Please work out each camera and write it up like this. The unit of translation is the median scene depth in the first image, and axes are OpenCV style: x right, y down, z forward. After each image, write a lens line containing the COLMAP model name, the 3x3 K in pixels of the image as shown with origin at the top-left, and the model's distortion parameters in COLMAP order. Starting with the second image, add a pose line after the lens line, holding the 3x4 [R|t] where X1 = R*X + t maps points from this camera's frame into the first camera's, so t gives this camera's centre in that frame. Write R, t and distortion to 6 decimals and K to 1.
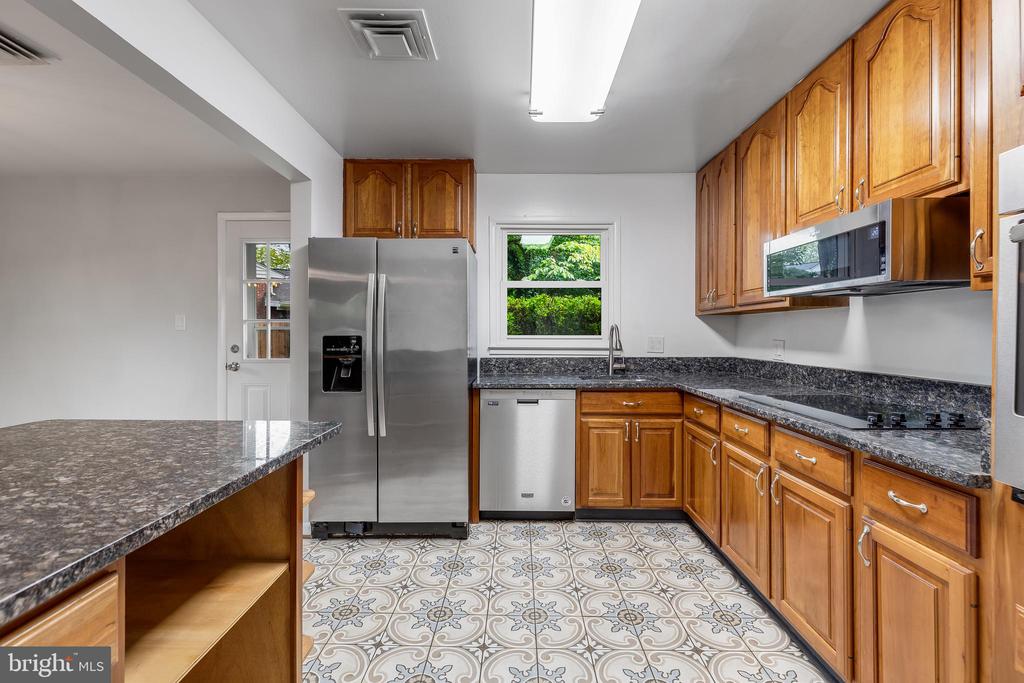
lens RADIAL K [[459.7, 0, 510.7], [0, 459.7, 334.0], [0, 0, 1]] dist [0.005614, -0.000815]
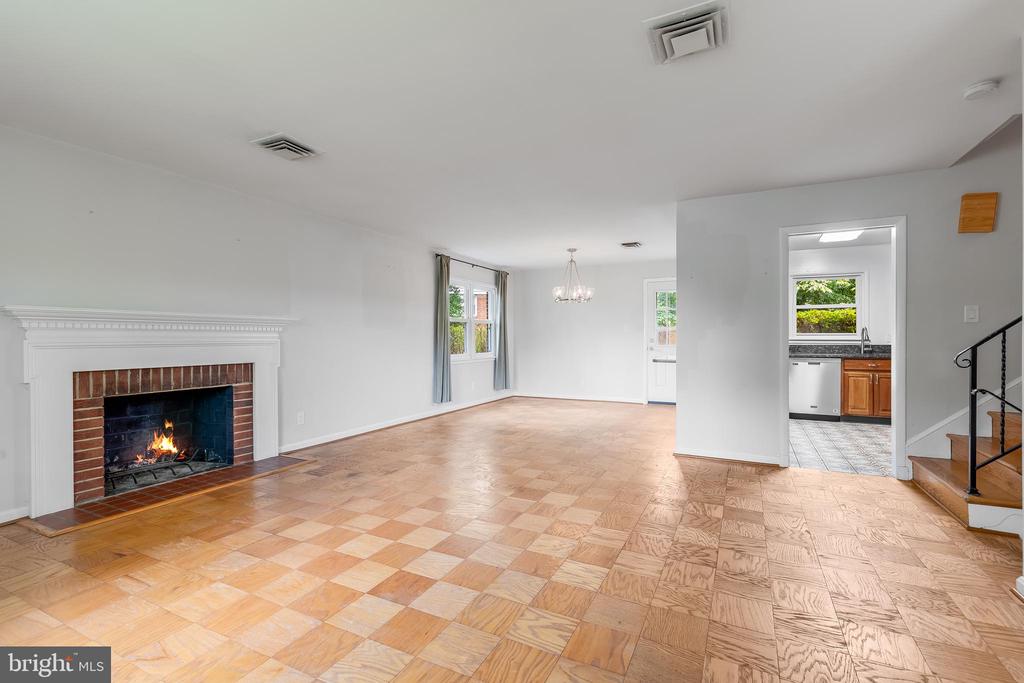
lens RADIAL K [[459.7, 0, 514.6], [0, 459.7, 339.9], [0, 0, 1]] dist [0.005614, -0.000815]
pose [[0.901537, -0.000474, -0.432701, -0.287597], [0.002450, 0.999989, 0.004009, 0.023256], [0.432695, -0.004674, 0.901528, -1.521342]]
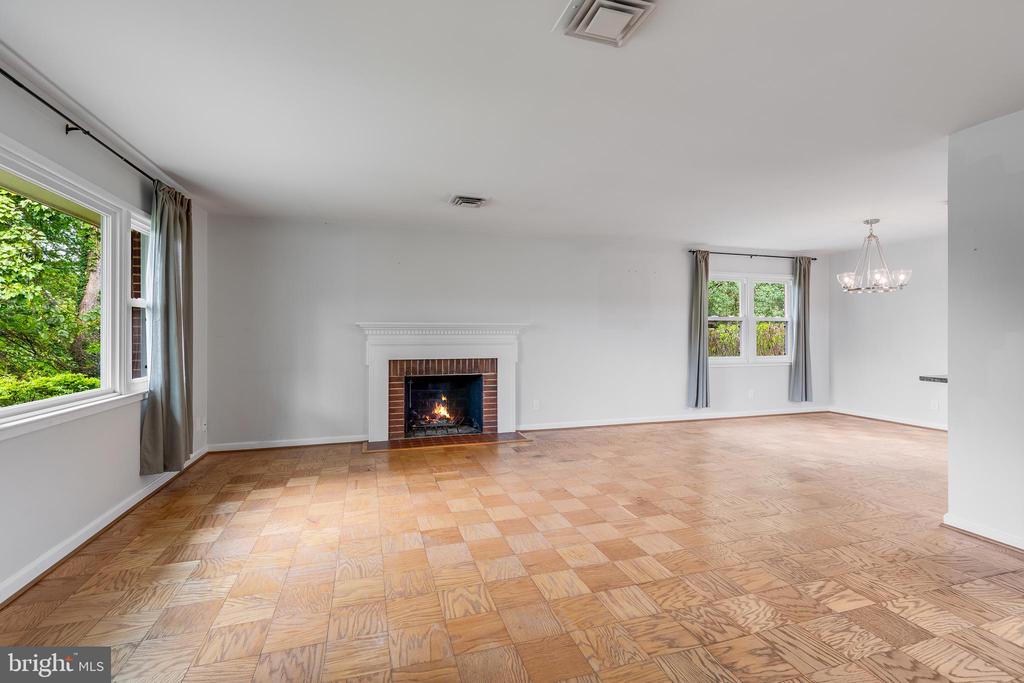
lens RADIAL K [[459.7, 0, 514.4], [0, 459.7, 339.6], [0, 0, 1]] dist [0.005614, -0.000815]
pose [[0.321315, 0.011601, -0.946901, 0.161909], [0.000197, 0.999924, 0.012317, -0.001002], [0.946972, -0.004144, 0.321288, -1.120615]]
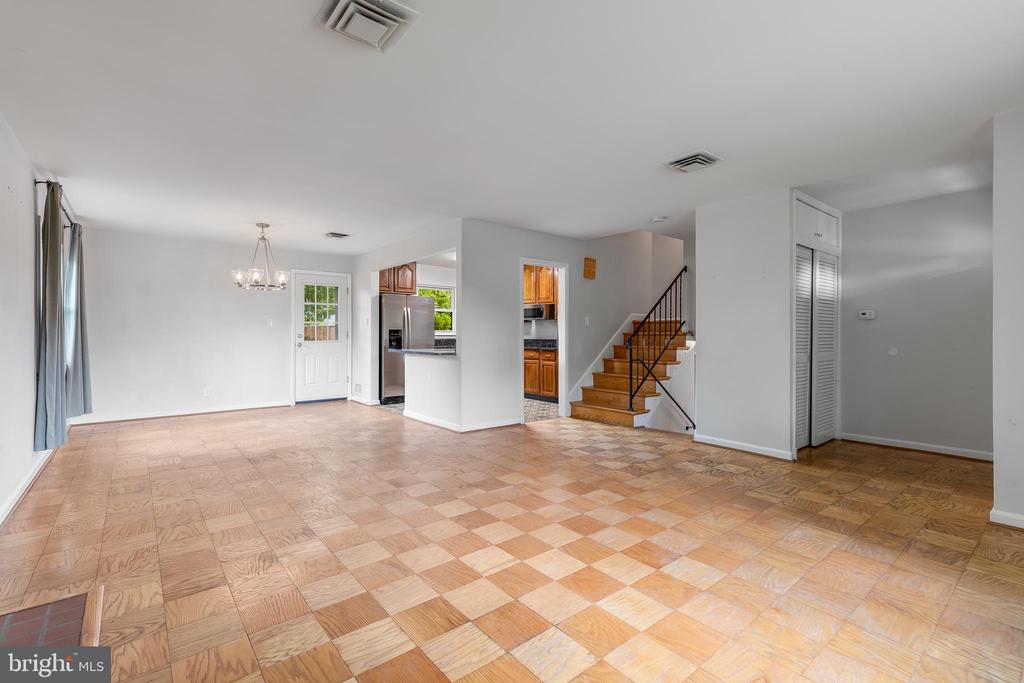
lens RADIAL K [[459.7, 0, 507.1], [0, 459.7, 342.0], [0, 0, 1]] dist [0.005614, -0.000815]
pose [[0.772795, -0.008886, 0.634593, -1.435834], [-0.003602, 0.999824, 0.018388, 0.022360], [-0.634645, -0.016496, 0.772628, -1.414310]]
